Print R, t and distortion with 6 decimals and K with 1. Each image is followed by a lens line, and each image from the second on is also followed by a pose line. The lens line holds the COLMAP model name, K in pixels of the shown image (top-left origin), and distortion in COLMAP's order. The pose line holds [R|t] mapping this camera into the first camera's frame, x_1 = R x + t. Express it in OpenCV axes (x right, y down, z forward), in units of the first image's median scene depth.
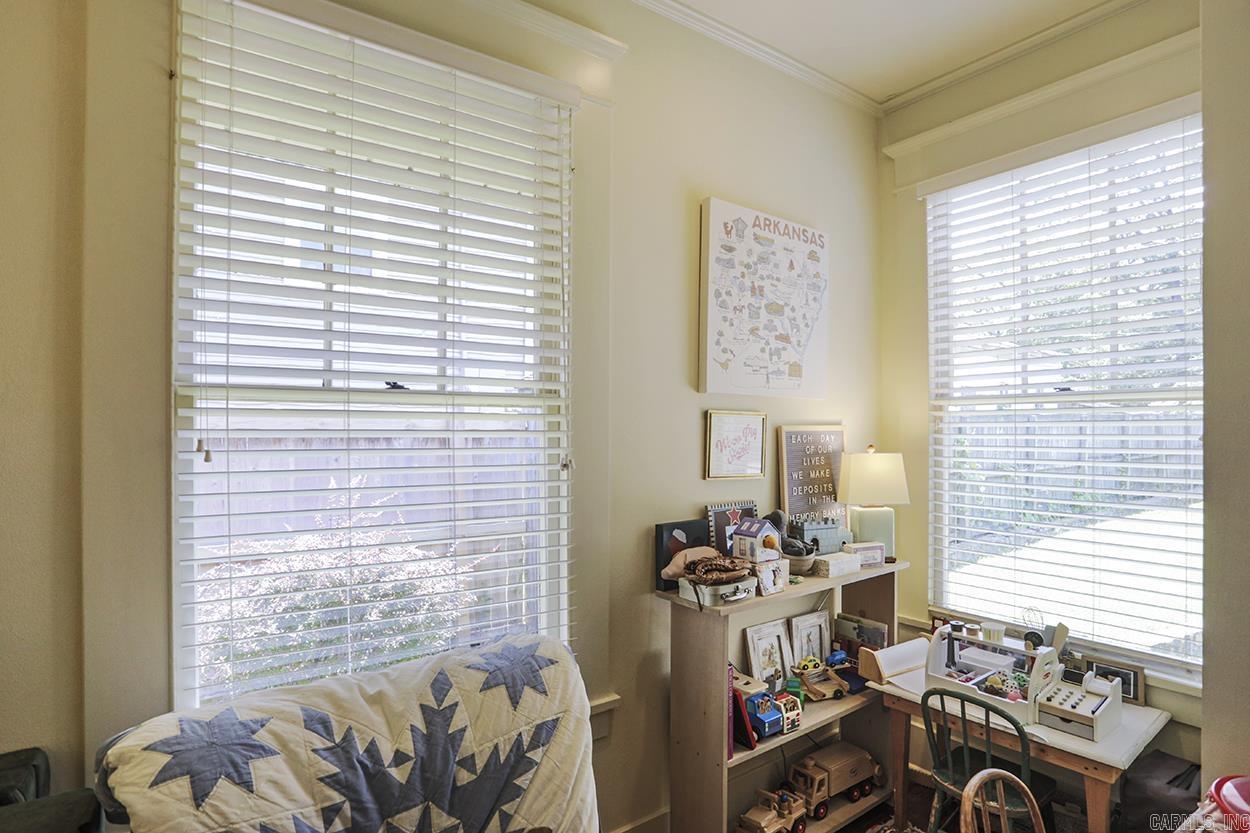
lens RADIAL K [[668.8, 0, 660.9], [0, 668.8, 414.2], [0, 0, 1]] dist [-0.064941, 0.024115]
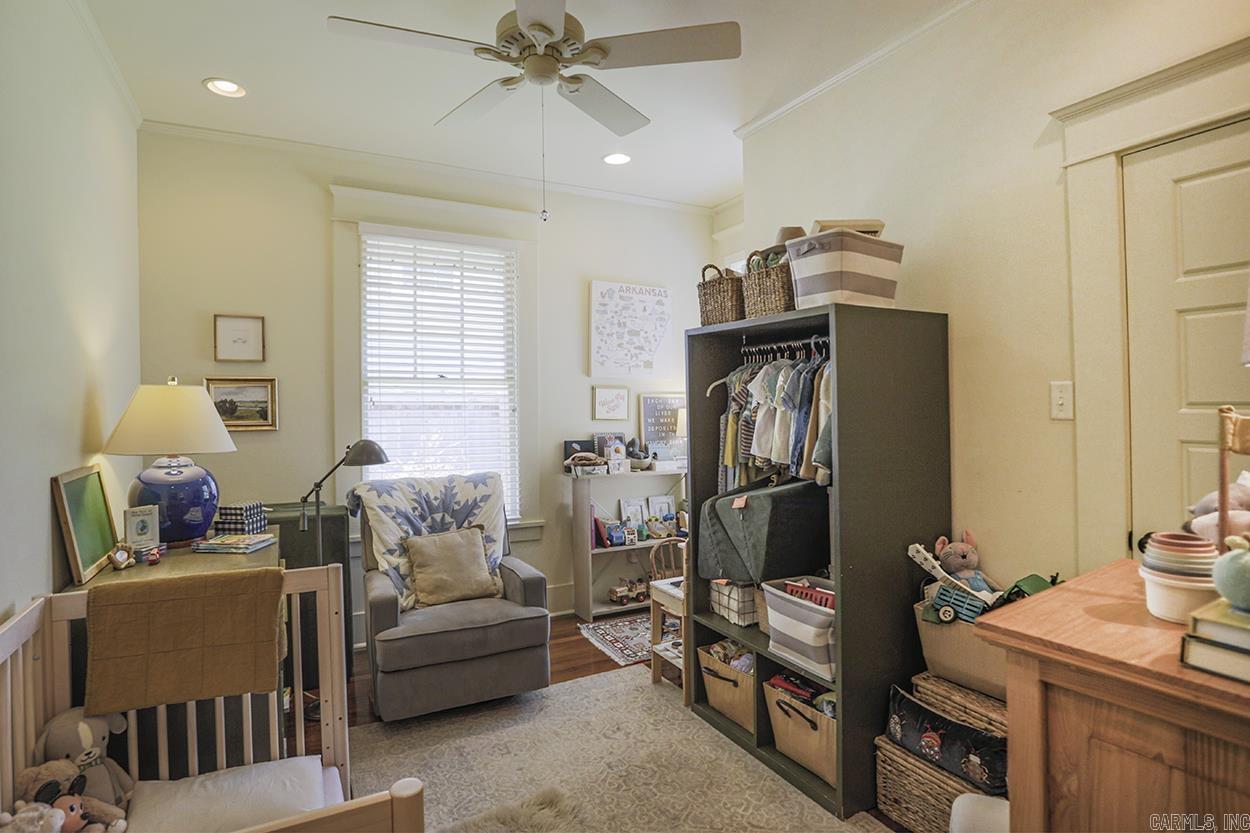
lens RADIAL K [[668.8, 0, 622.9], [0, 668.8, 405.9], [0, 0, 1]] dist [-0.064941, 0.024115]
pose [[0.983857, -0.003127, -0.178930, 0.523569], [0.006148, 0.999848, 0.016330, 0.021875], [0.178852, -0.017167, 0.983726, -0.975838]]
